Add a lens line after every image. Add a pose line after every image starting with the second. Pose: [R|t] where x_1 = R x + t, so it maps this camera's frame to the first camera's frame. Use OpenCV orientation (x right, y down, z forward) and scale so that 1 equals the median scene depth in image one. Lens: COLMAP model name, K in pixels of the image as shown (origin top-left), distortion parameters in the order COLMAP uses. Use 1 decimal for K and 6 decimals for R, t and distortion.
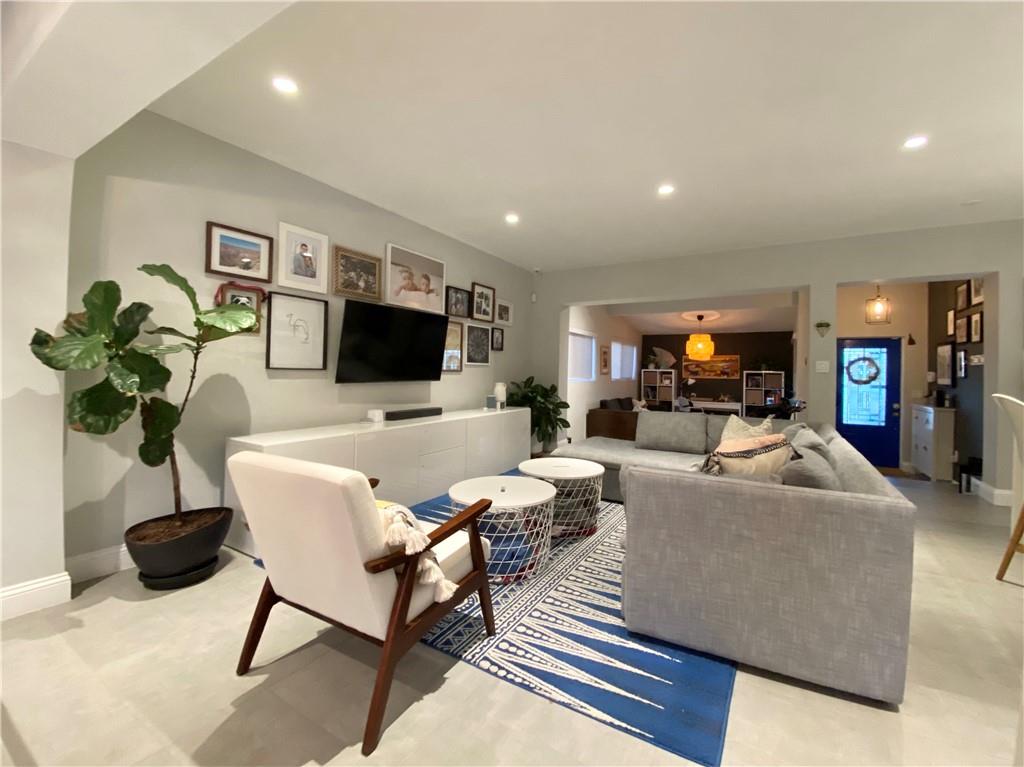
lens RADIAL K [[431.2, 0, 536.5], [0, 431.2, 367.5], [0, 0, 1]] dist [0.000881, -0.016997]
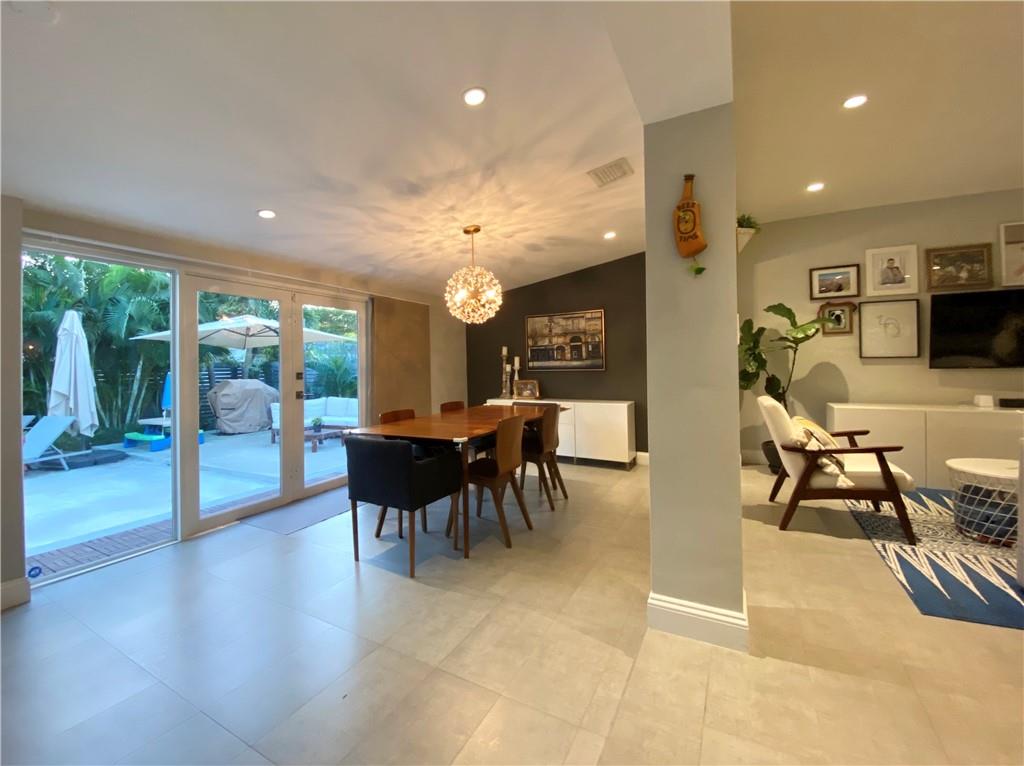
lens RADIAL K [[451.8, 0, 490.1], [0, 451.8, 357.3], [0, 0, 1]] dist [-0.016555, -0.000952]
pose [[-0.002689, -0.042672, -0.999085, 0.828058], [0.020927, 0.998868, -0.042719, 0.037396], [0.999777, -0.021023, -0.001793, -0.198358]]
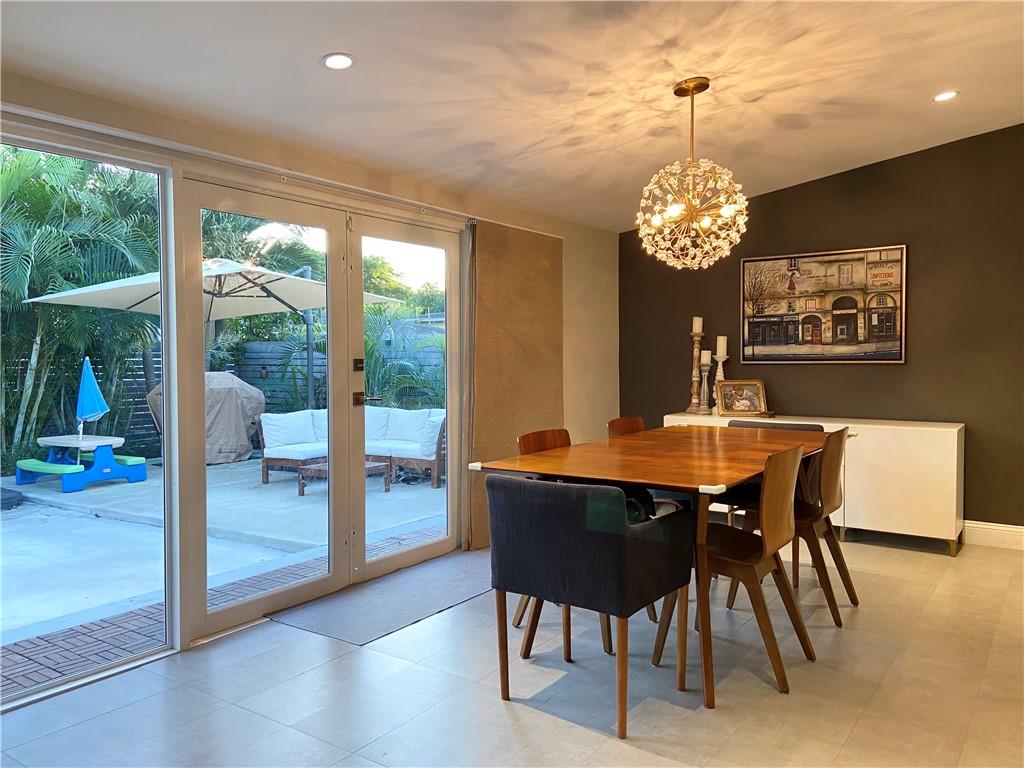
lens RADIAL K [[808.5, 0, 489.5], [0, 808.5, 381.7], [0, 0, 1]] dist [0.093288, -0.178179]
pose [[-0.124617, 0.005681, -0.992189, 0.801133], [0.004218, 0.999978, 0.005196, 0.046882], [0.992196, -0.003537, -0.124638, -0.386707]]
